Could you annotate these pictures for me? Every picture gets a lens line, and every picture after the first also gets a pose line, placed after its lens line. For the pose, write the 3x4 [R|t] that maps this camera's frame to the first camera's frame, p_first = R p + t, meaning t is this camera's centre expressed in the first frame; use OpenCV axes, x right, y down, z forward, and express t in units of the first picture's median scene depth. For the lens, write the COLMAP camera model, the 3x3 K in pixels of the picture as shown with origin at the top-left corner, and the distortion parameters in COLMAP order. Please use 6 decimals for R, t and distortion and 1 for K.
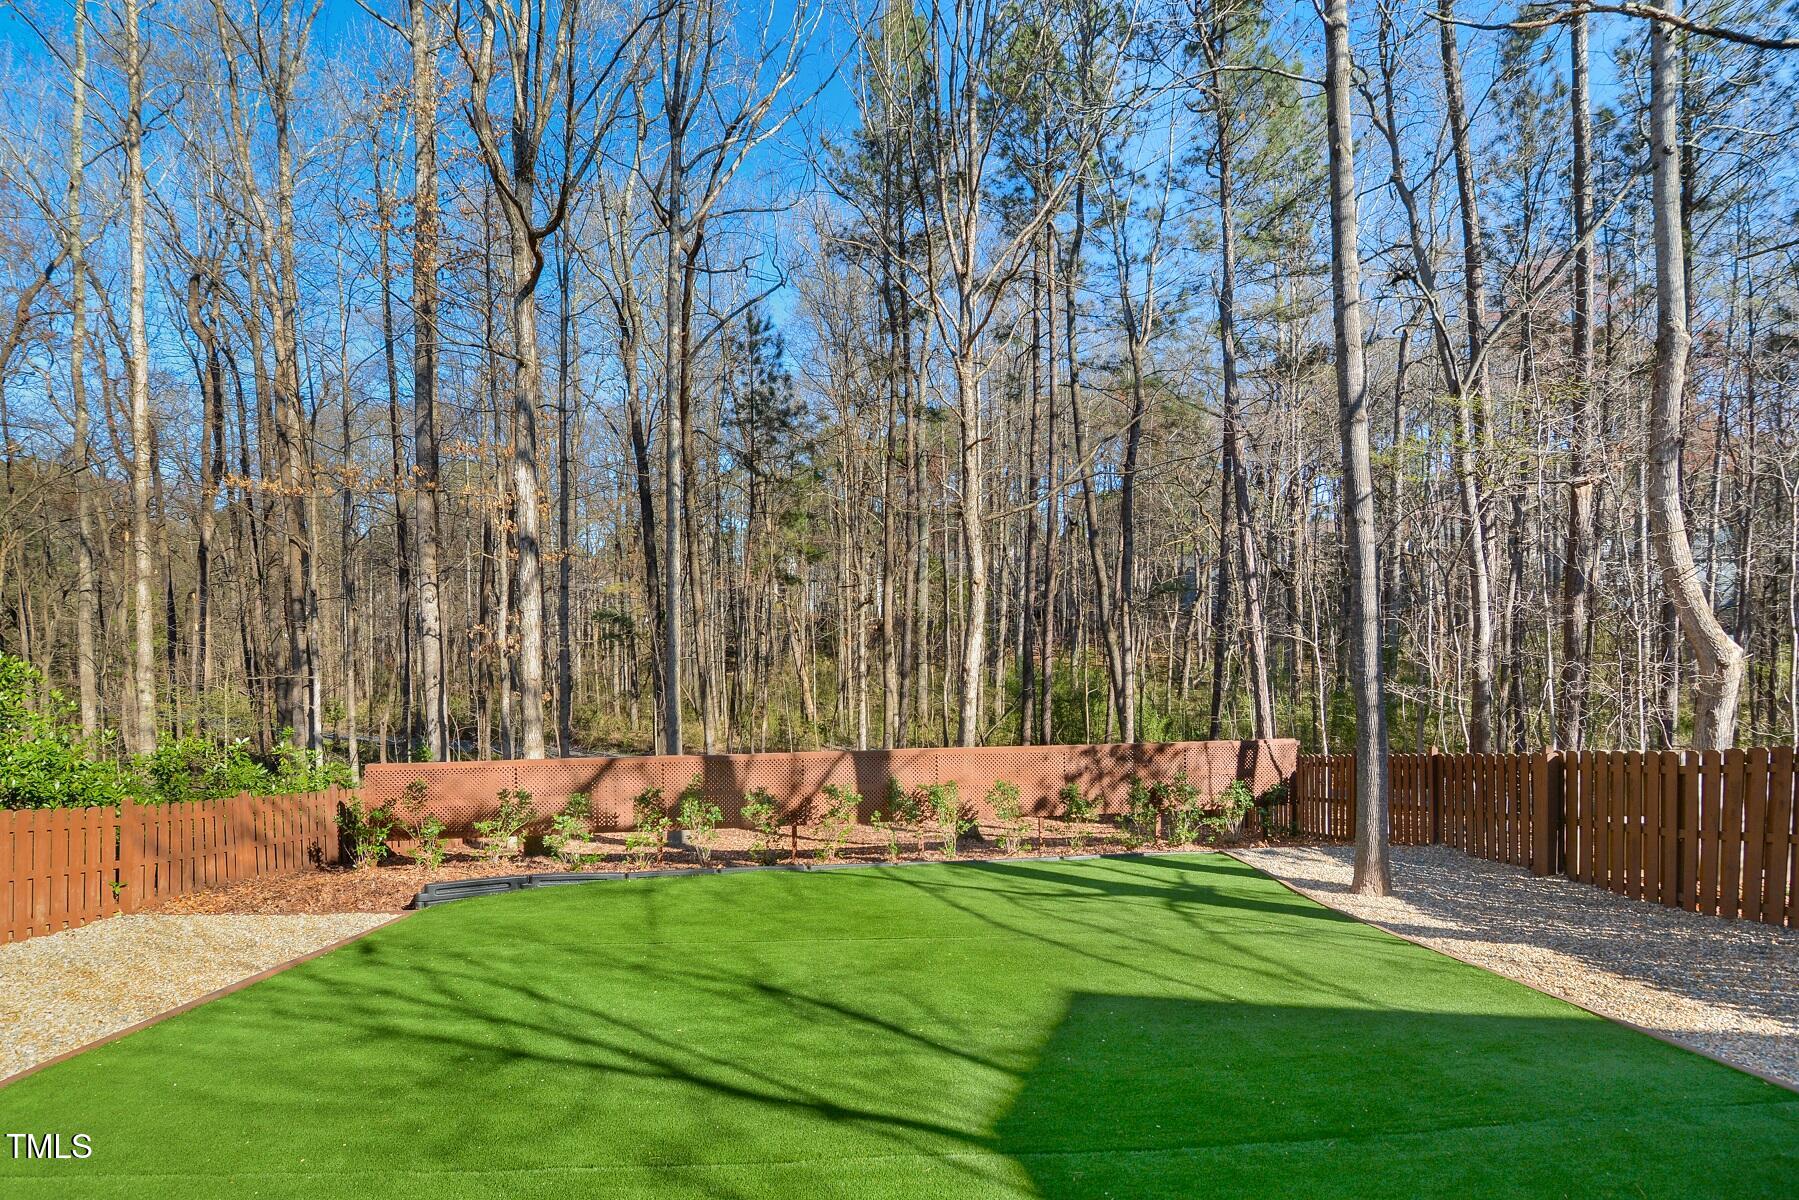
lens RADIAL K [[908.4, 0, 884.4], [0, 908.4, 619.5], [0, 0, 1]] dist [-0.029353, 0.007082]
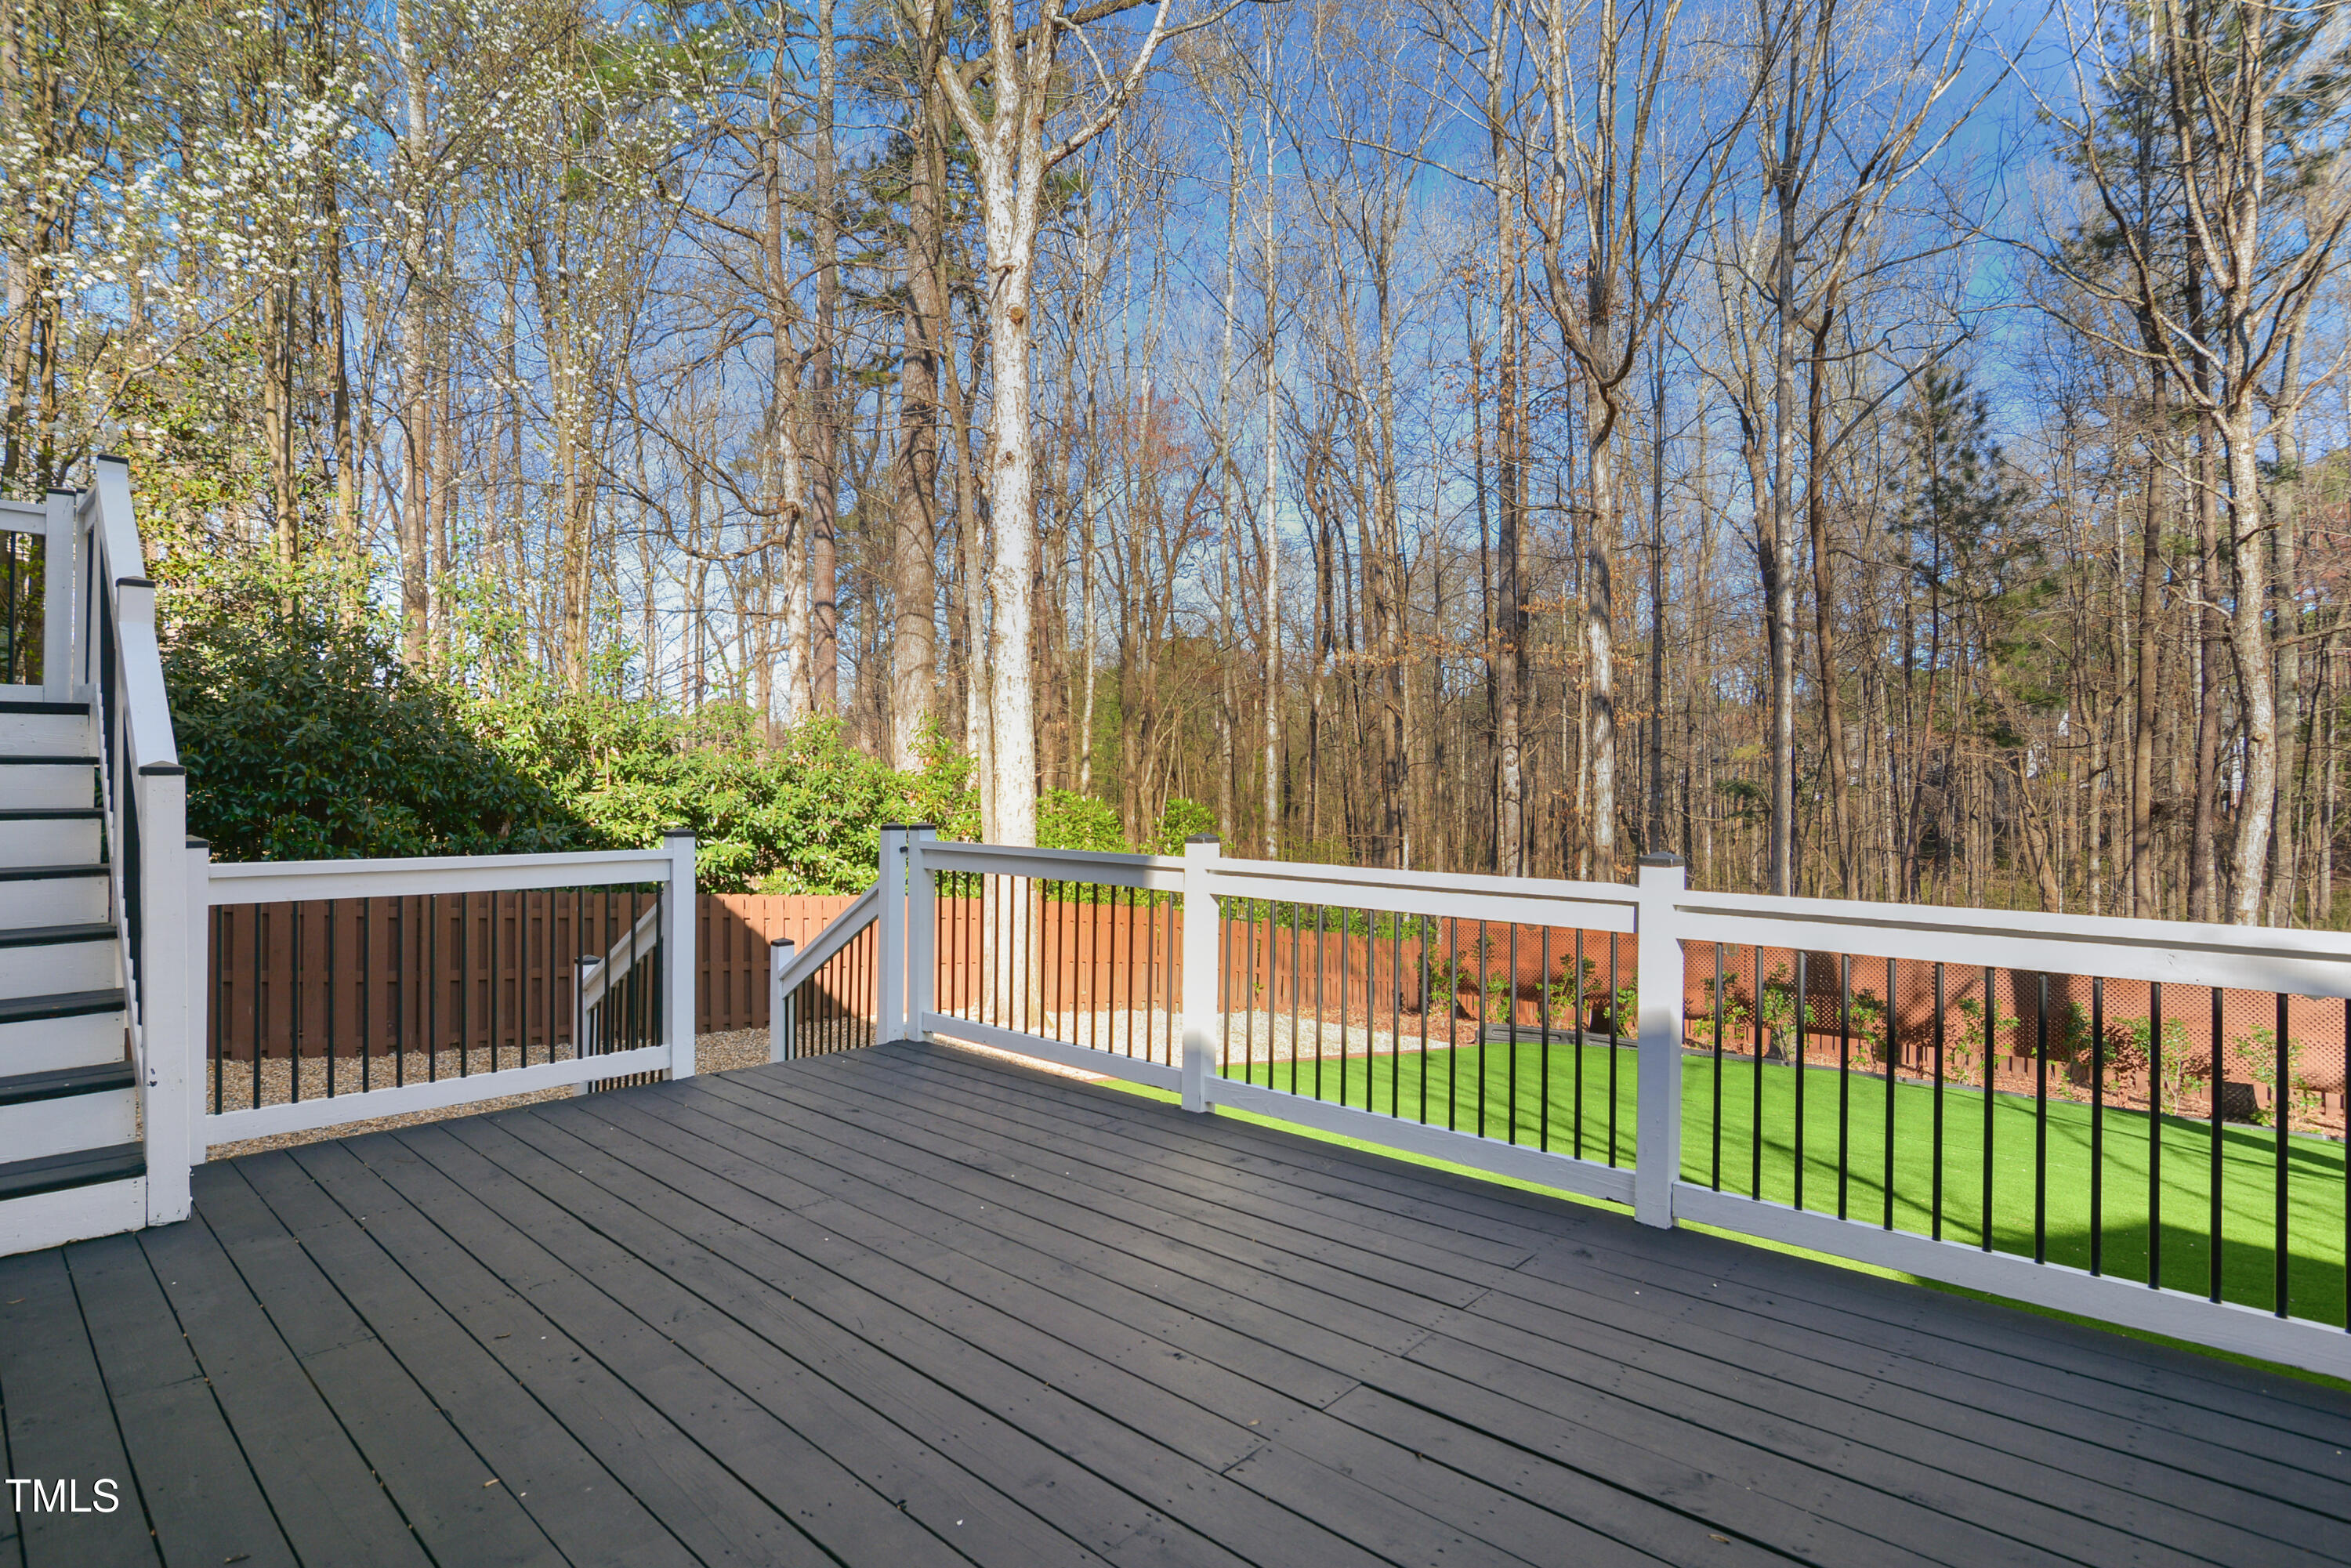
lens RADIAL K [[1187.1, 0, 1169.7], [0, 1187.1, 765.5], [0, 0, 1]] dist [-0.029353, 0.007082]
pose [[0.720431, 0.004614, -0.693511, 0.094179], [-0.021871, 0.999632, -0.016070, 0.007390], [0.693182, 0.026745, 0.720266, -0.137022]]
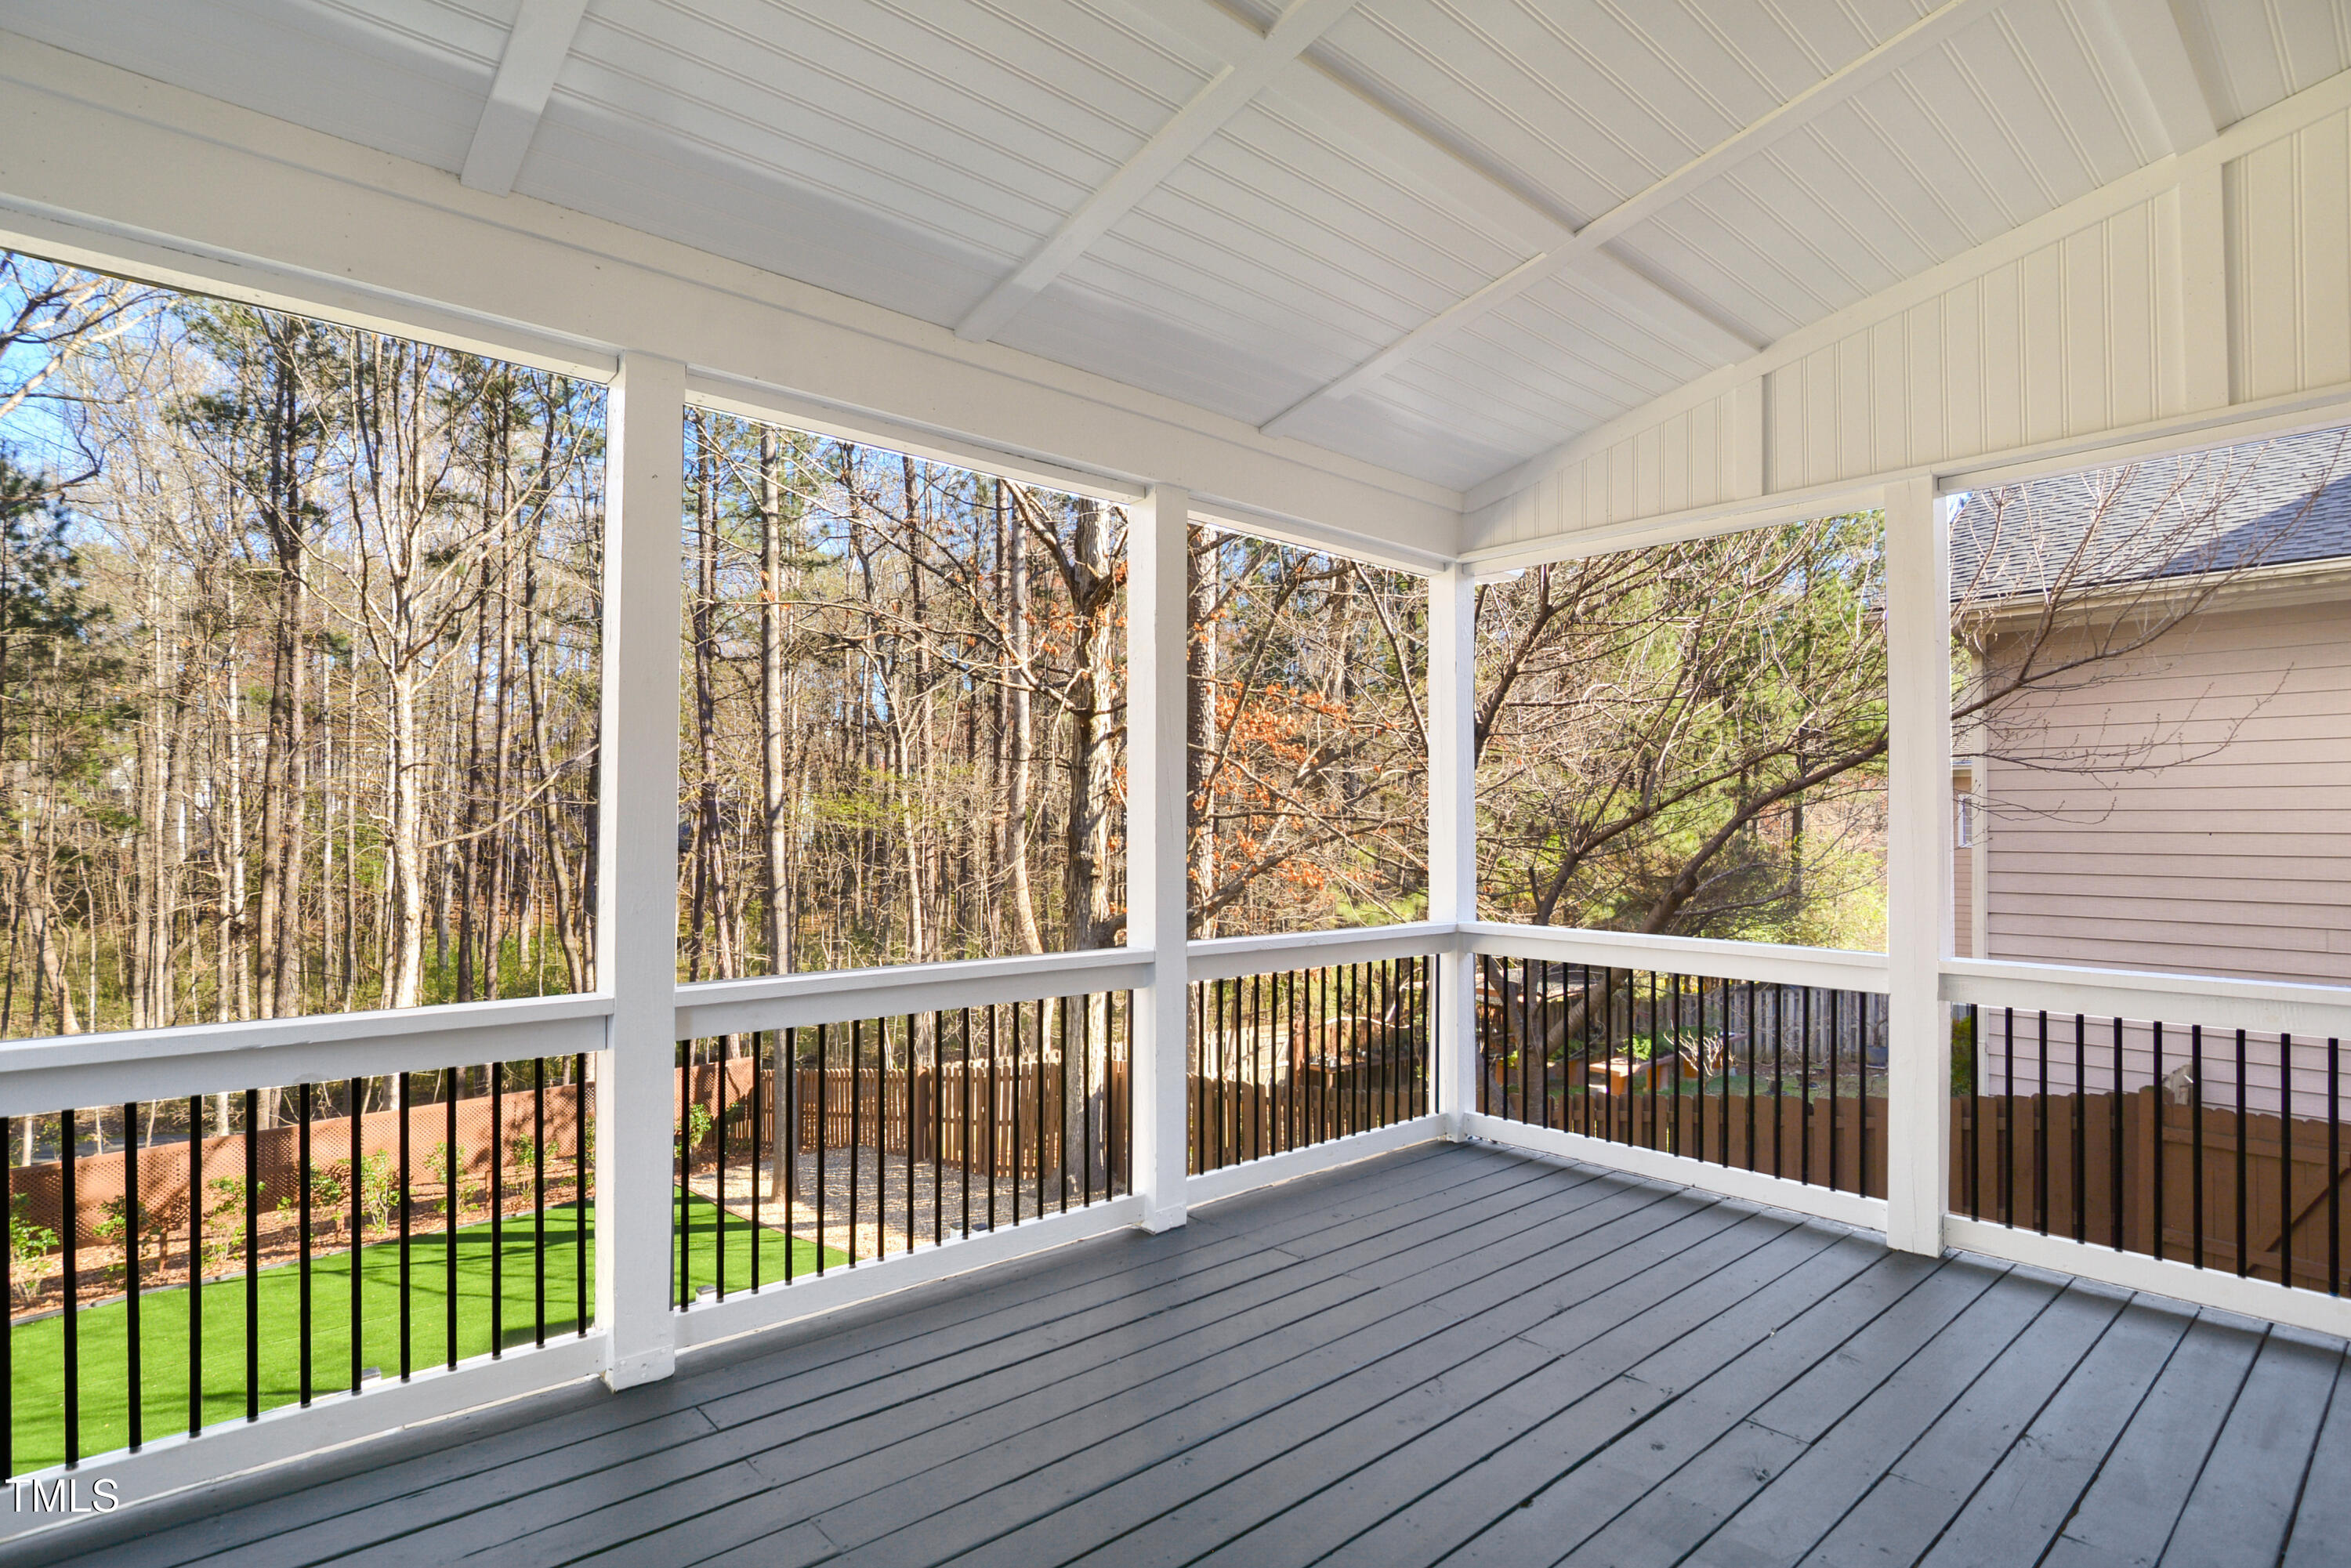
lens RADIAL K [[1187.1, 0, 1171.1], [0, 1187.1, 796.0], [0, 0, 1]] dist [-0.029353, 0.007082]
pose [[0.758878, 0.026365, 0.650699, -0.067850], [-0.006342, 0.999432, -0.033098, -0.101741], [-0.651202, 0.020990, 0.758614, -0.300581]]
